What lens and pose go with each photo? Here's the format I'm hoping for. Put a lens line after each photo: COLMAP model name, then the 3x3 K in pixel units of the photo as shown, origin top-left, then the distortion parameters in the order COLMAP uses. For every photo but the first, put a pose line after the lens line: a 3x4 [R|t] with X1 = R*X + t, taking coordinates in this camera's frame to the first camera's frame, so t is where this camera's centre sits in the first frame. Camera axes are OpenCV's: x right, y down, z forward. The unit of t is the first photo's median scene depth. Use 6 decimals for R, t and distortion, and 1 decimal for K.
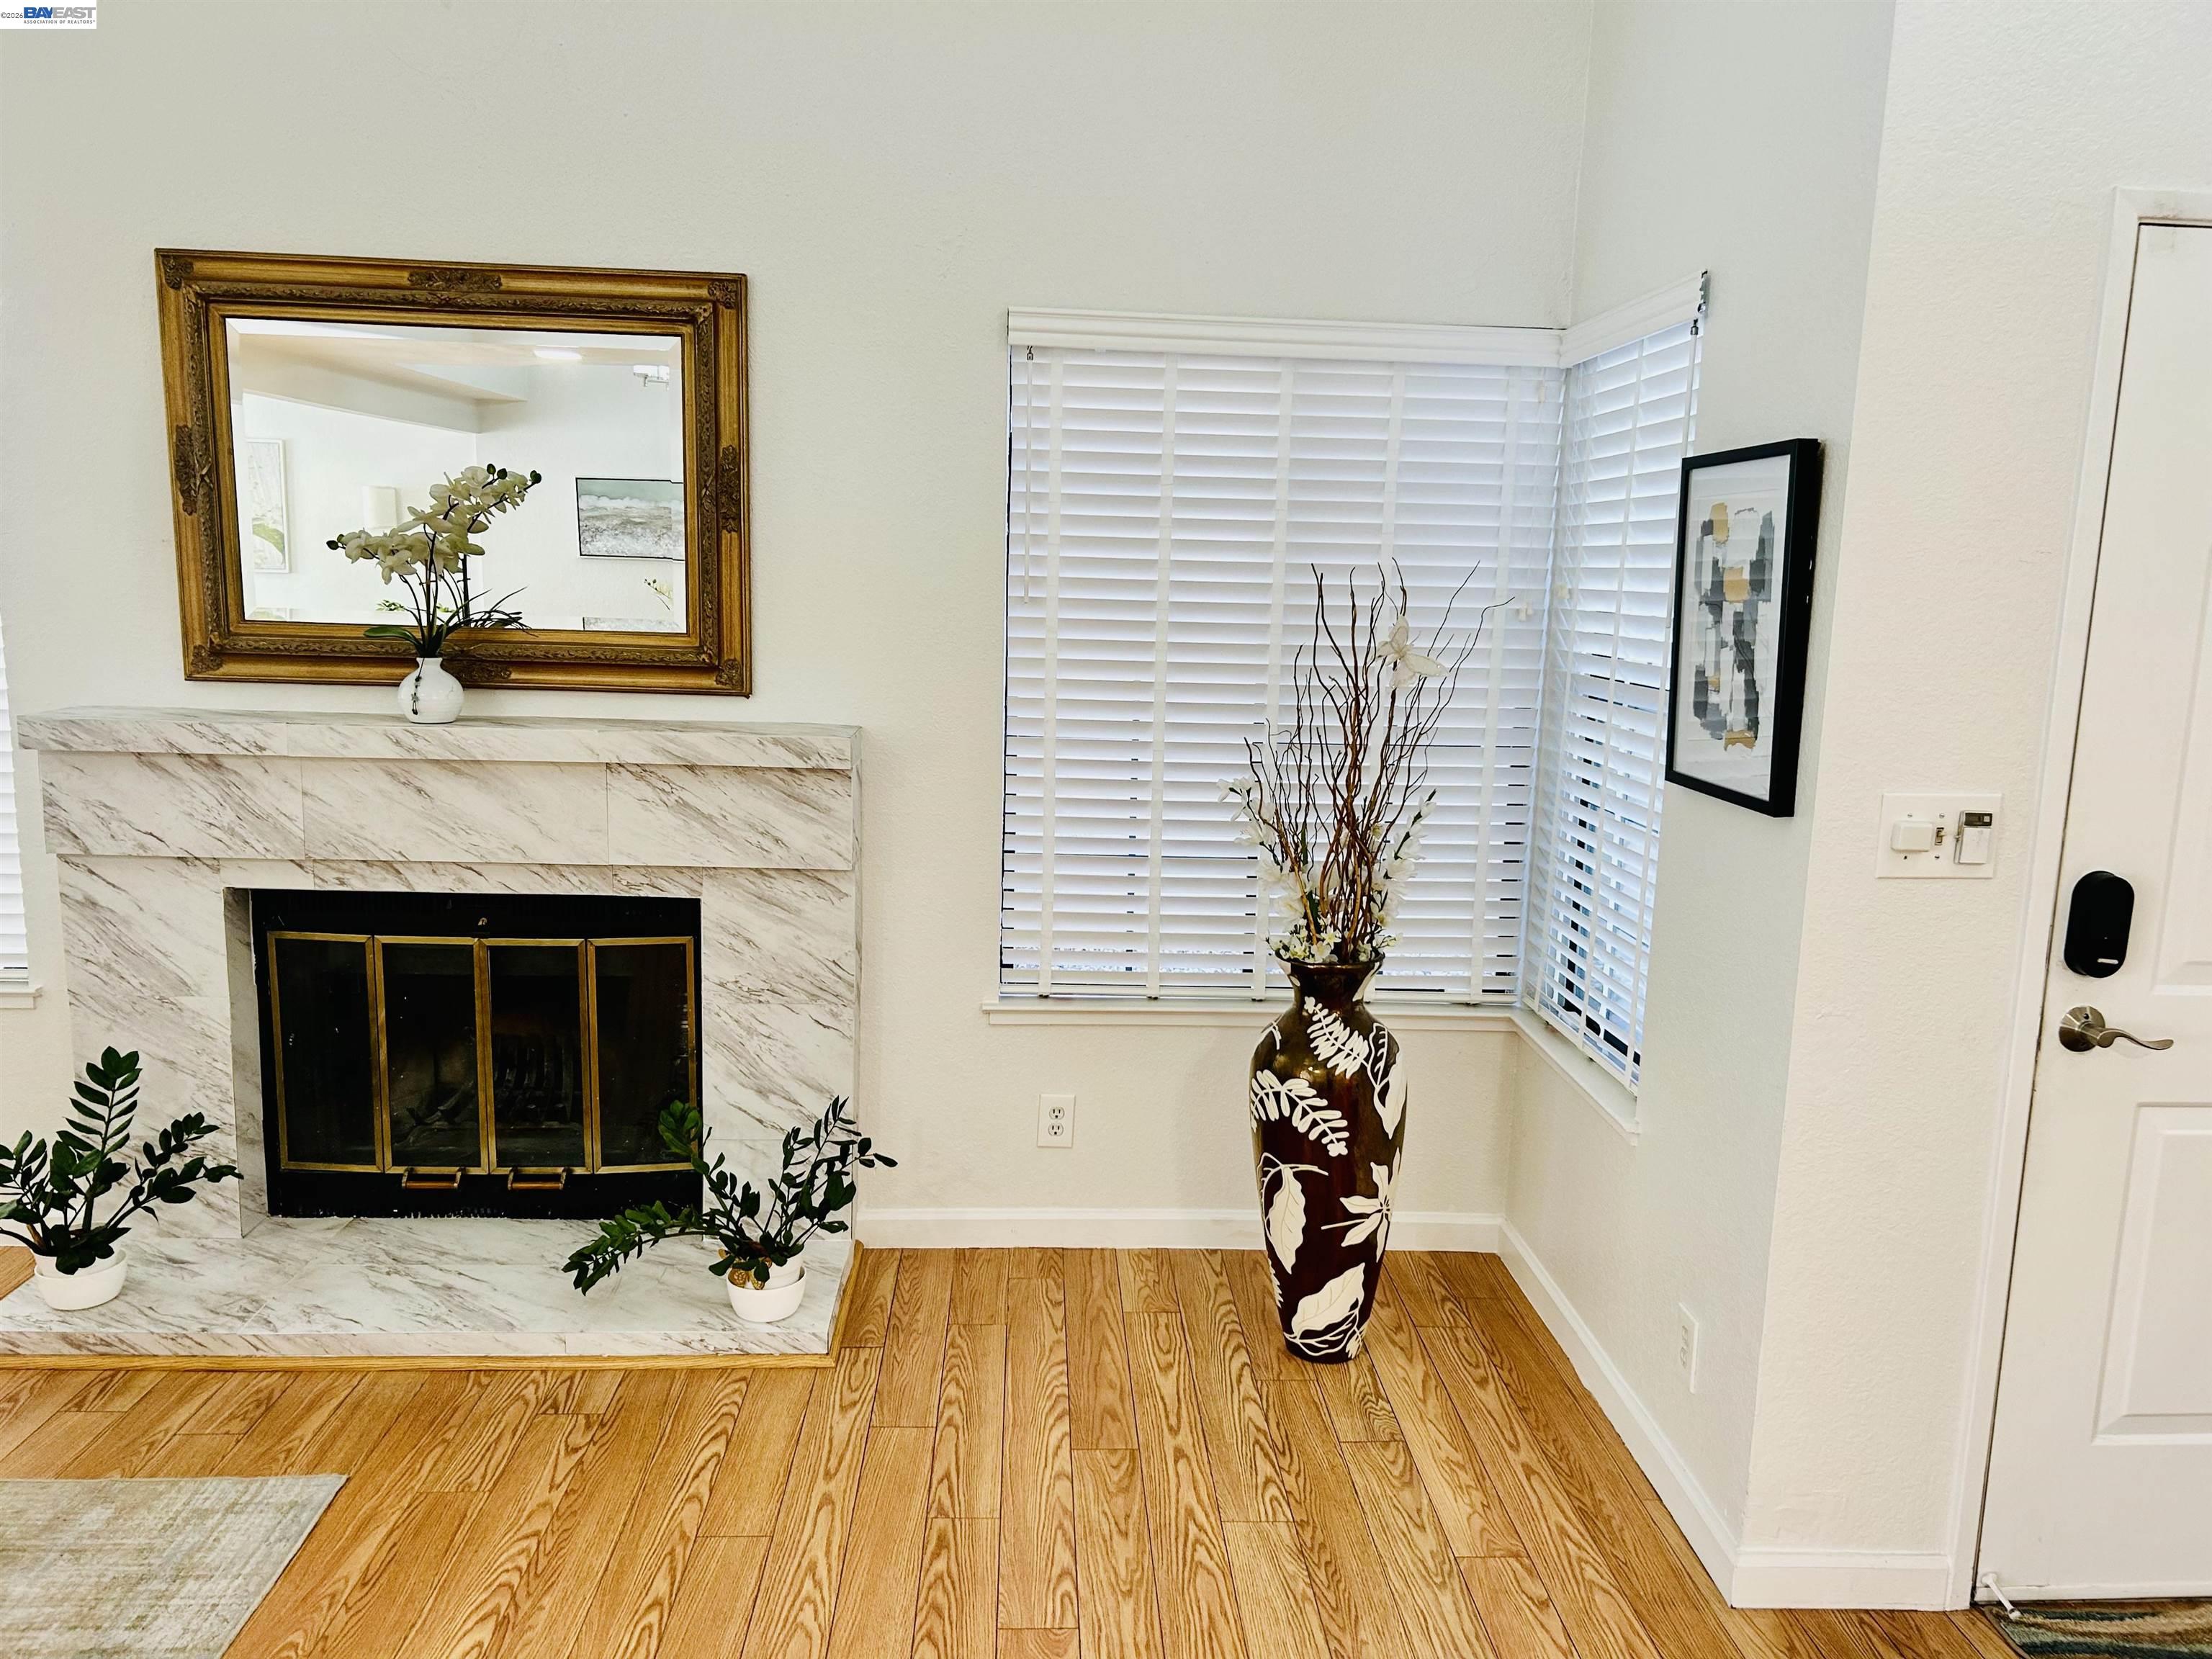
lens RADIAL K [[1621.1, 0, 1106.0], [0, 1621.1, 829.5], [0, 0, 1]] dist [0.059315, -0.050418]
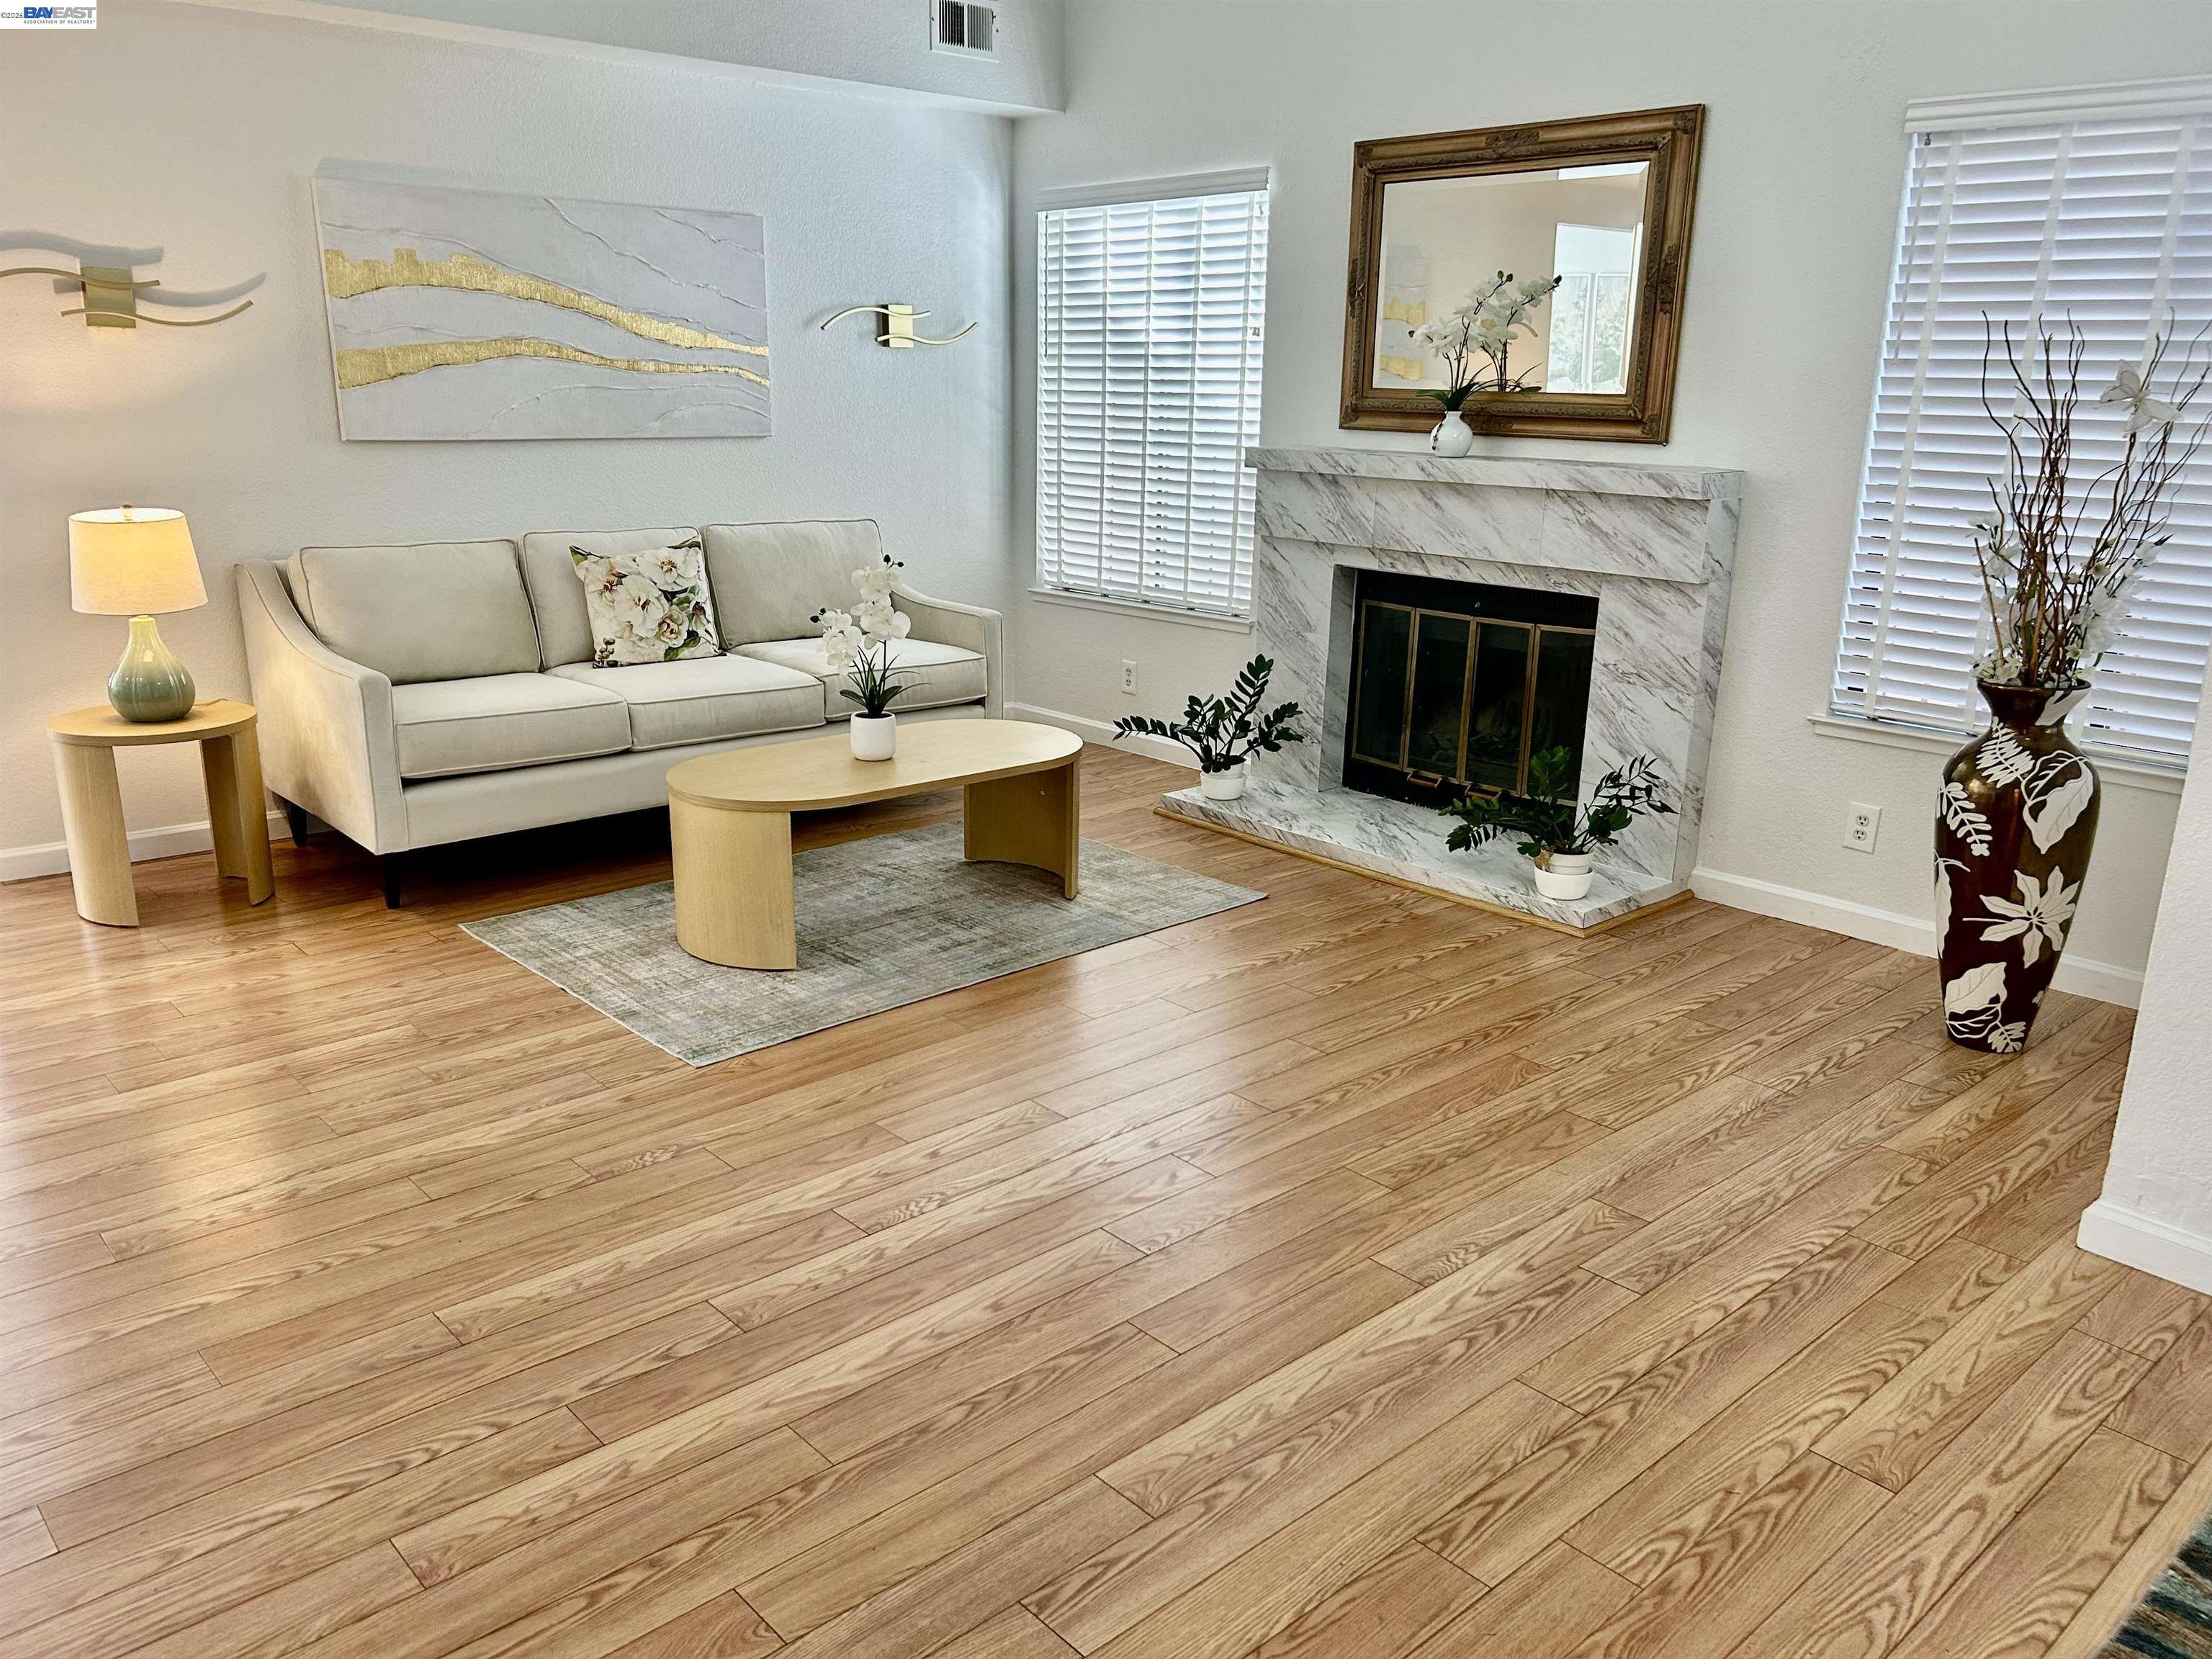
lens RADIAL K [[1674.7, 0, 1106.0], [0, 1674.7, 829.5], [0, 0, 1]] dist [-0.032614, 0.006123]
pose [[0.631942, 0.184590, -0.752712, 0.559594], [-0.112444, 0.982783, 0.146608, 0.074643], [0.766815, -0.008010, 0.641818, -0.177410]]
